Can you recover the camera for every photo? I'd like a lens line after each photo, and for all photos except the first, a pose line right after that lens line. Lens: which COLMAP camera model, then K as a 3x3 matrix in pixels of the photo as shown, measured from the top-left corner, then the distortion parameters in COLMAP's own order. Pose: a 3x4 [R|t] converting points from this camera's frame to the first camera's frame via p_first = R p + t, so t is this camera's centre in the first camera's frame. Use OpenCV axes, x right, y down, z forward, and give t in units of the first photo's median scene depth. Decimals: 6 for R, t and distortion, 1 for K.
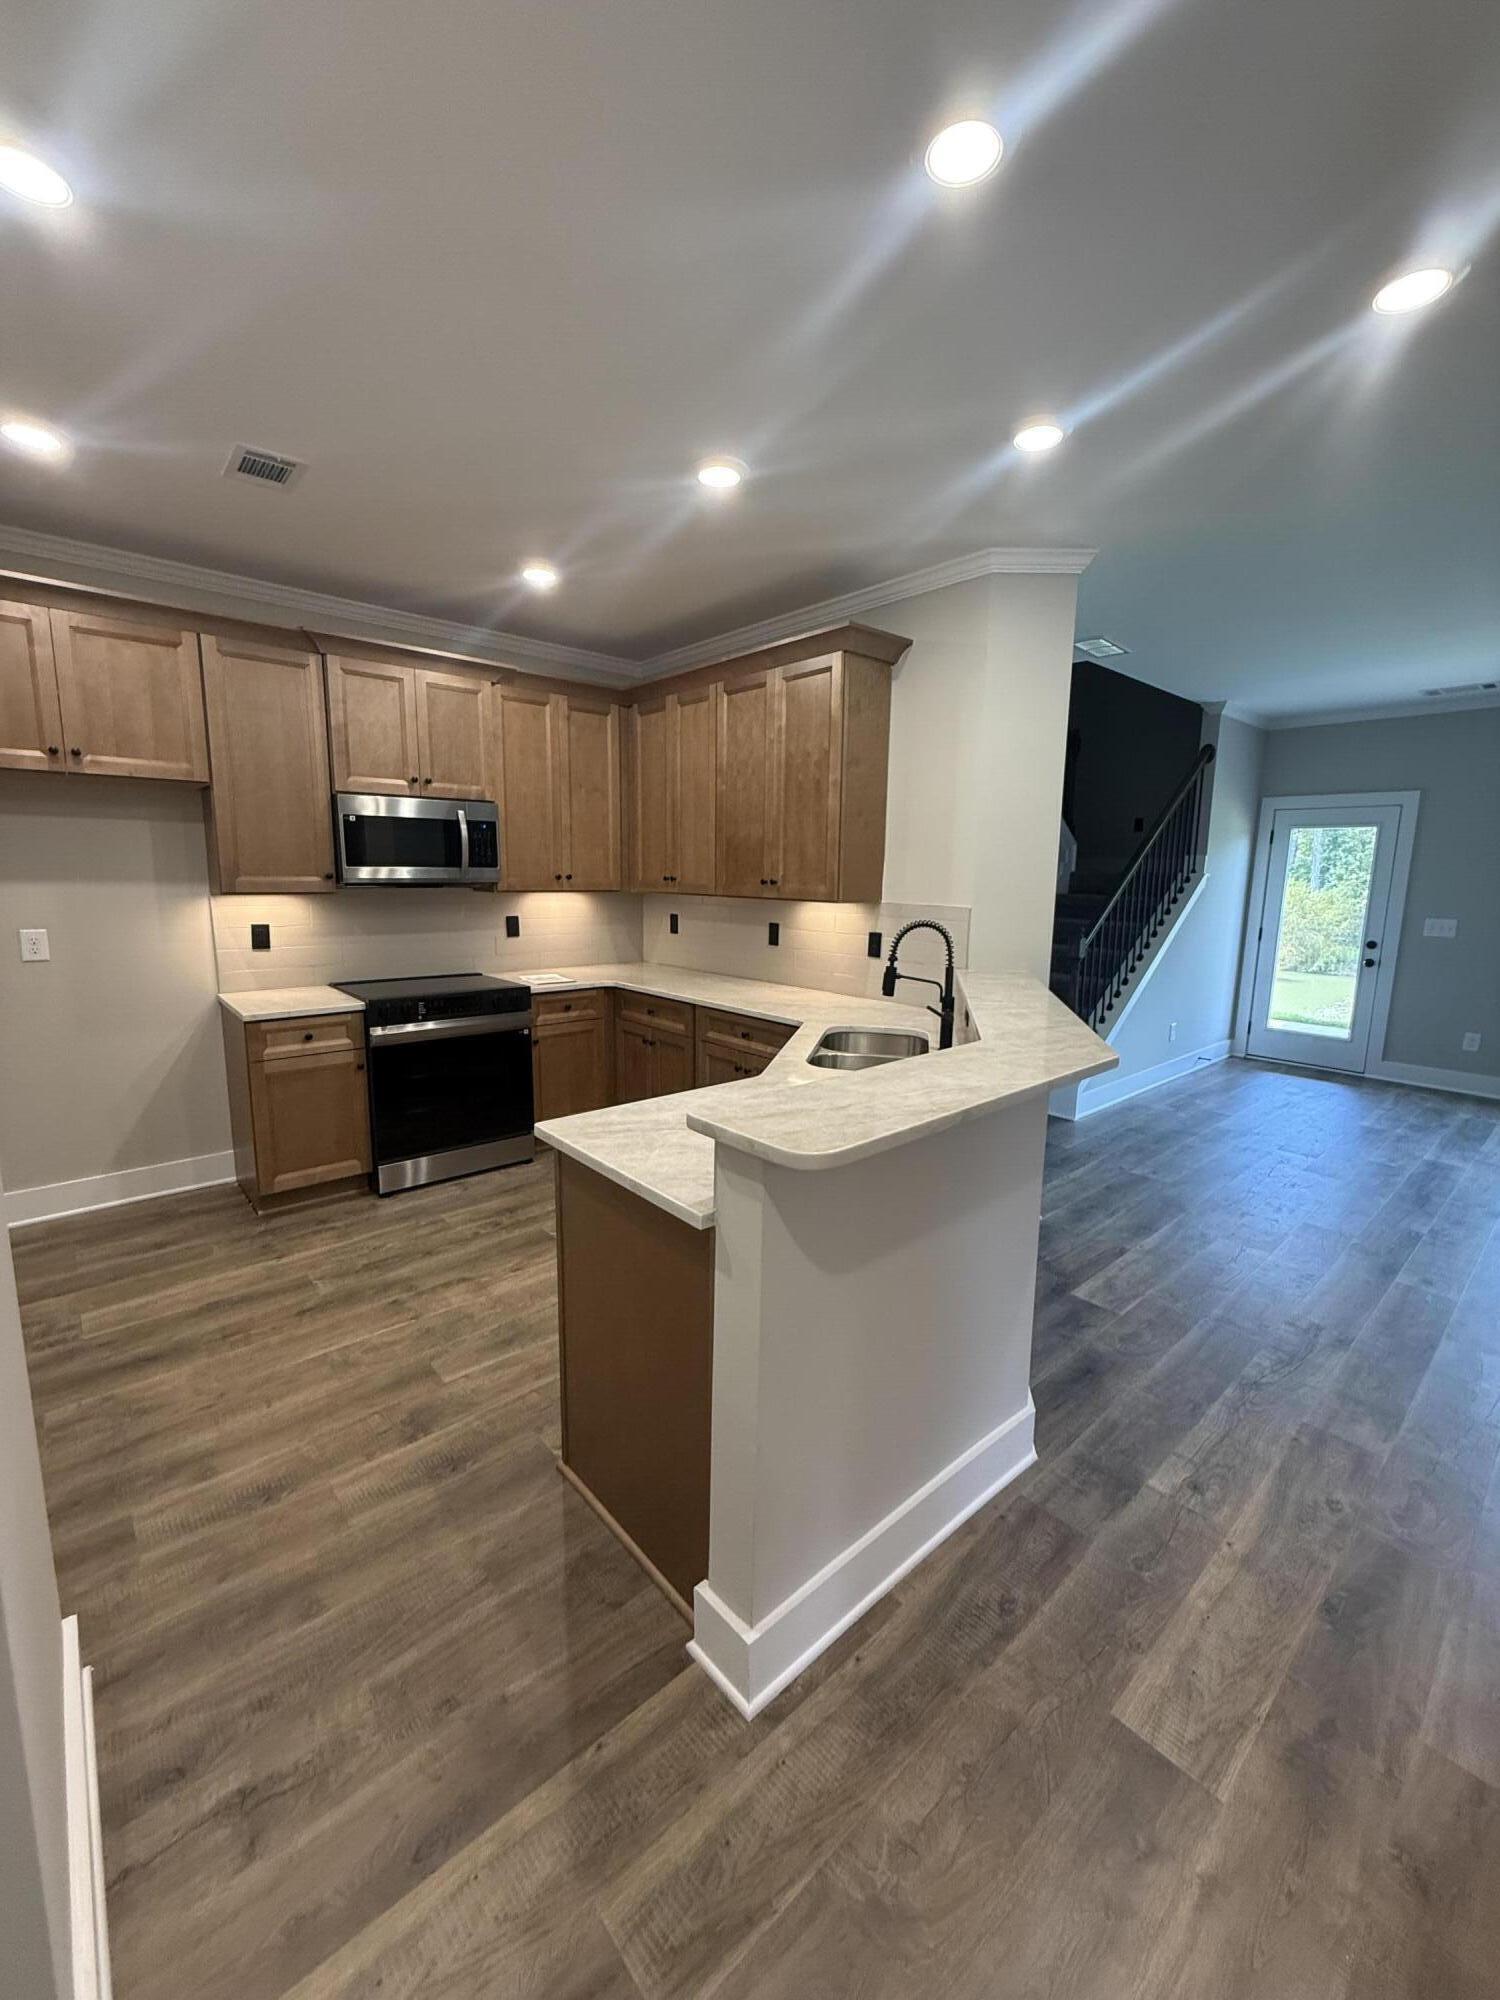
lens RADIAL K [[797.9, 0, 748.0], [0, 797.9, 993.9], [0, 0, 1]] dist [0.007285, 0.000797]
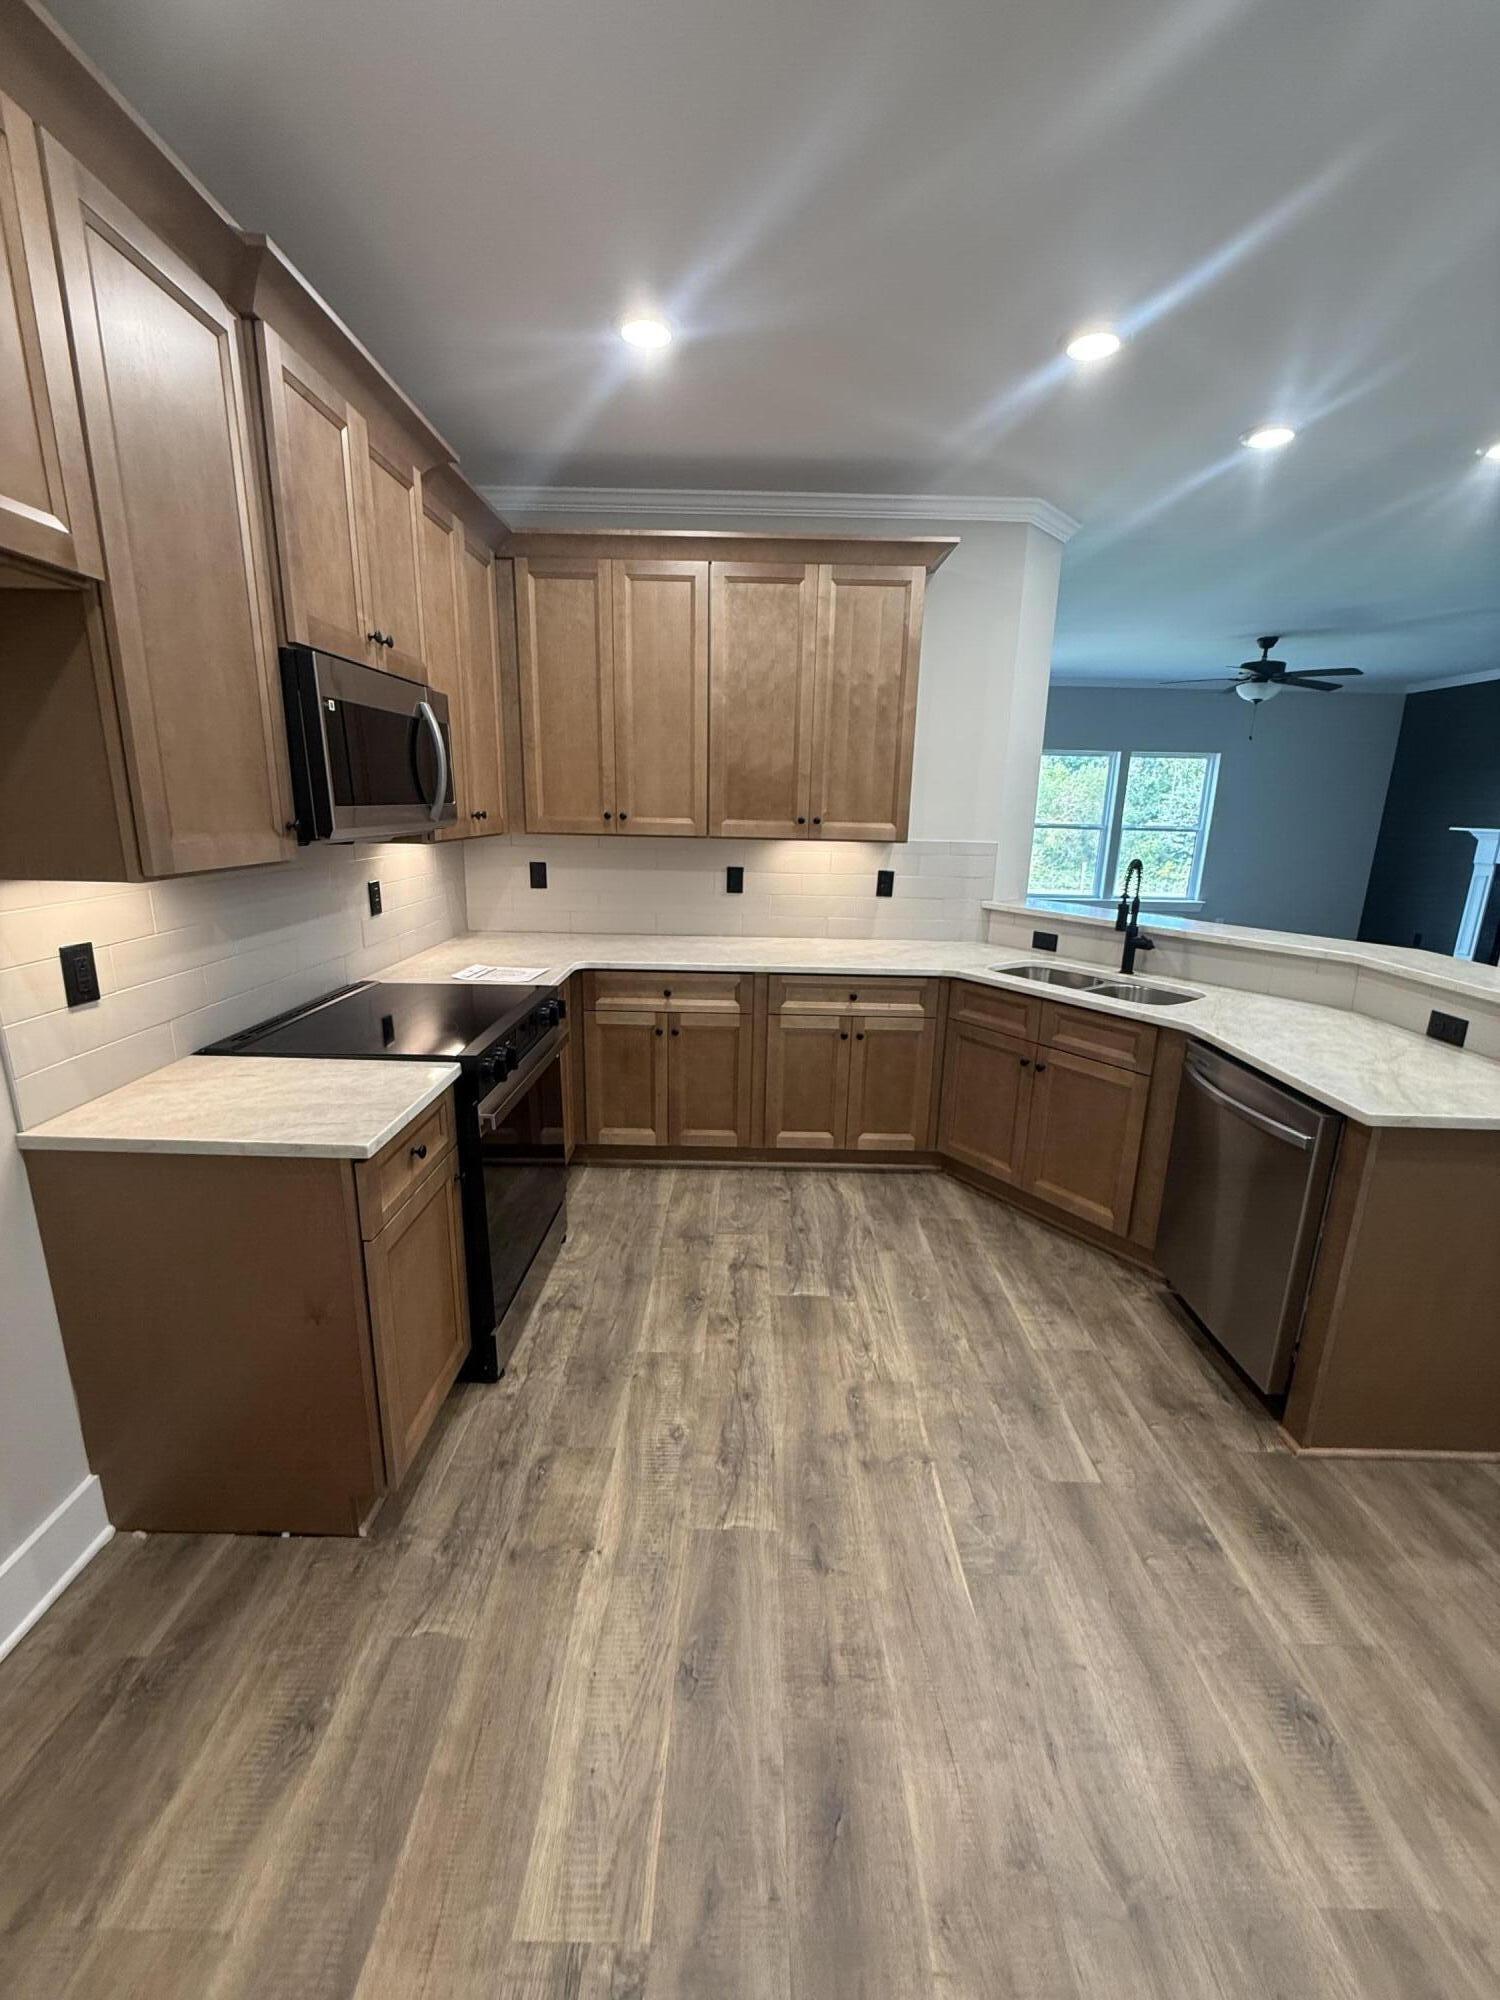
lens RADIAL K [[797.9, 0, 761.6], [0, 797.9, 994.3], [0, 0, 1]] dist [0.007285, 0.000797]
pose [[0.663021, -0.176411, 0.727518, -1.080691], [0.103642, 0.984110, 0.144176, -0.135162], [-0.741391, -0.020191, 0.670769, 0.720972]]
